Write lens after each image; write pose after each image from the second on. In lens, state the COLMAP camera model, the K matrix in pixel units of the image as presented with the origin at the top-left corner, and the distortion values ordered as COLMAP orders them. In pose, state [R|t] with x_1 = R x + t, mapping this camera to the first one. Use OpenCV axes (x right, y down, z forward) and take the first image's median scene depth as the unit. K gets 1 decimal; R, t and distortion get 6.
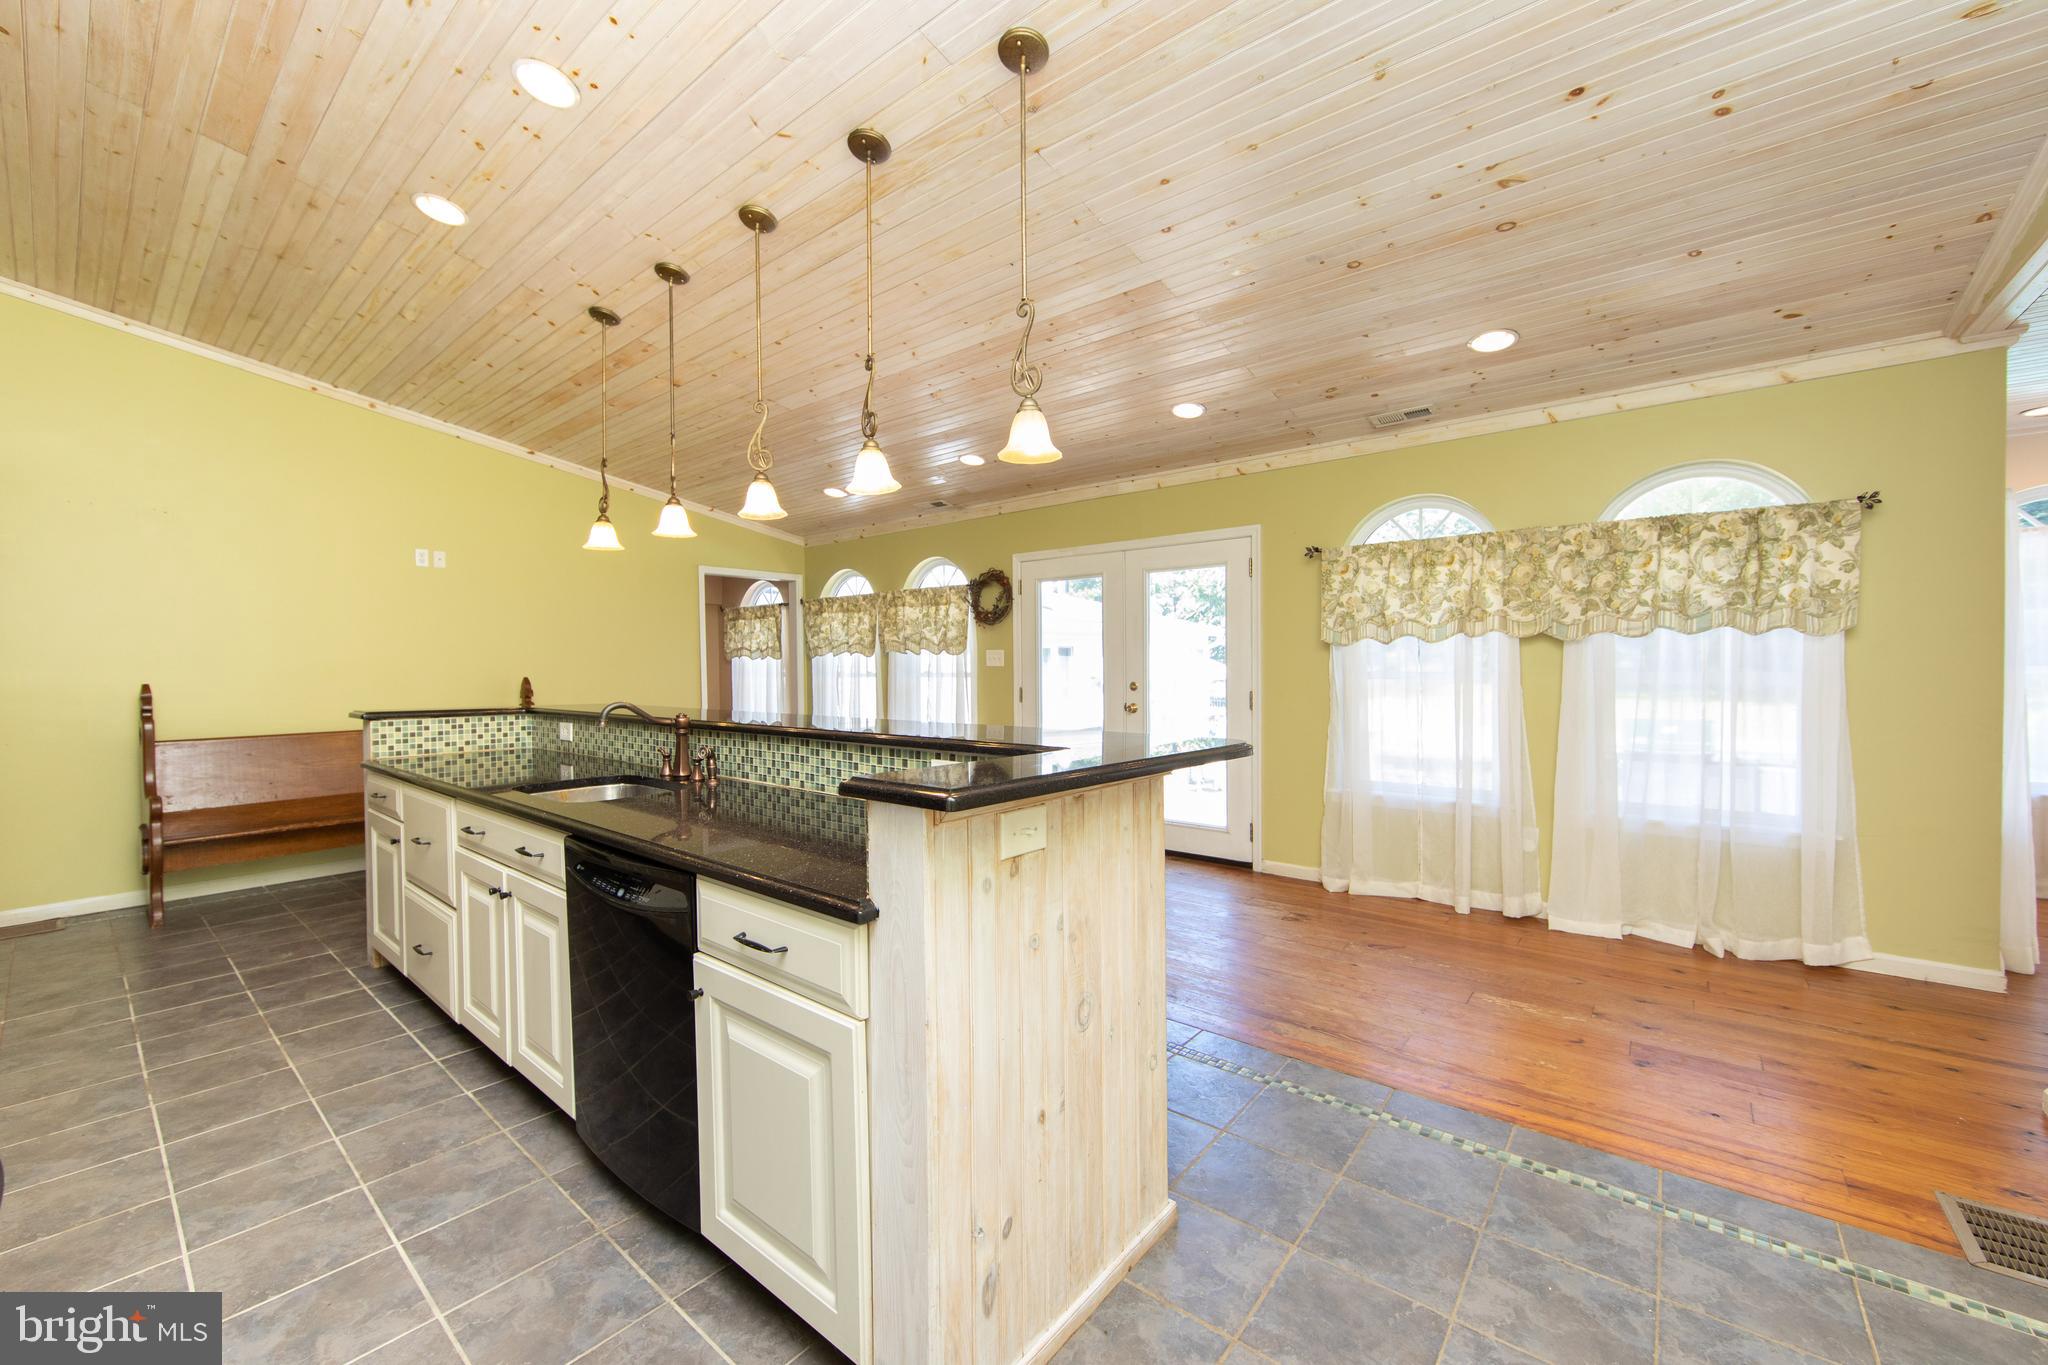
lens RADIAL K [[812.1, 0, 1013.8], [0, 812.1, 676.9], [0, 0, 1]] dist [-0.009792, 0.001521]
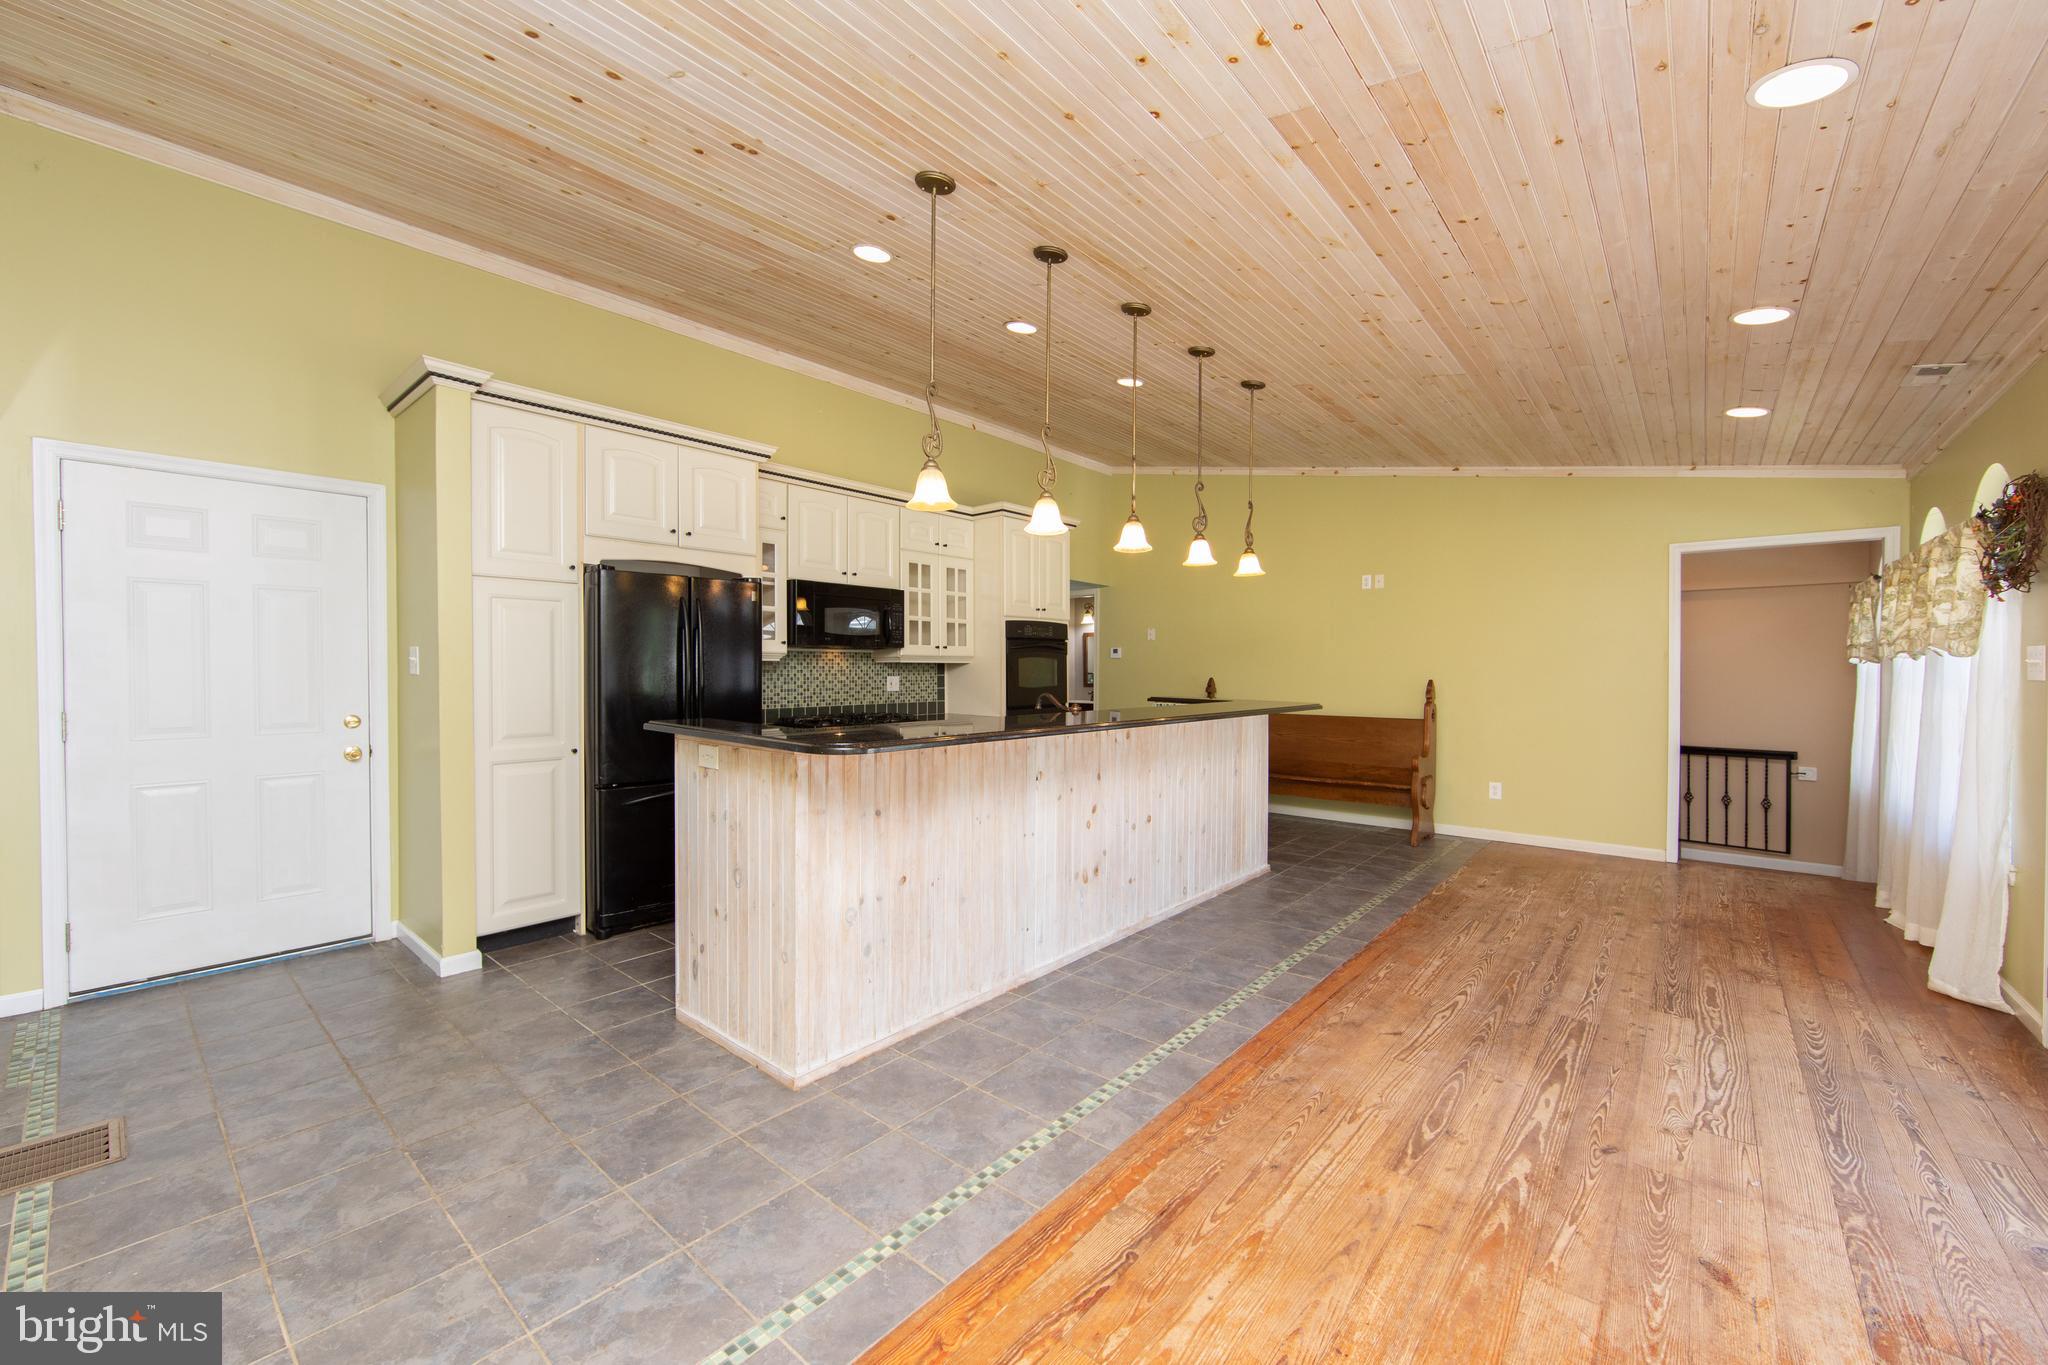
lens RADIAL K [[812.1, 0, 1014.5], [0, 812.1, 676.8], [0, 0, 1]] dist [-0.009792, 0.001521]
pose [[-0.026700, 0.022595, -0.999388, 1.610245], [-0.022312, 0.999482, 0.023194, -0.053851], [0.999394, 0.022918, -0.026182, 1.474029]]
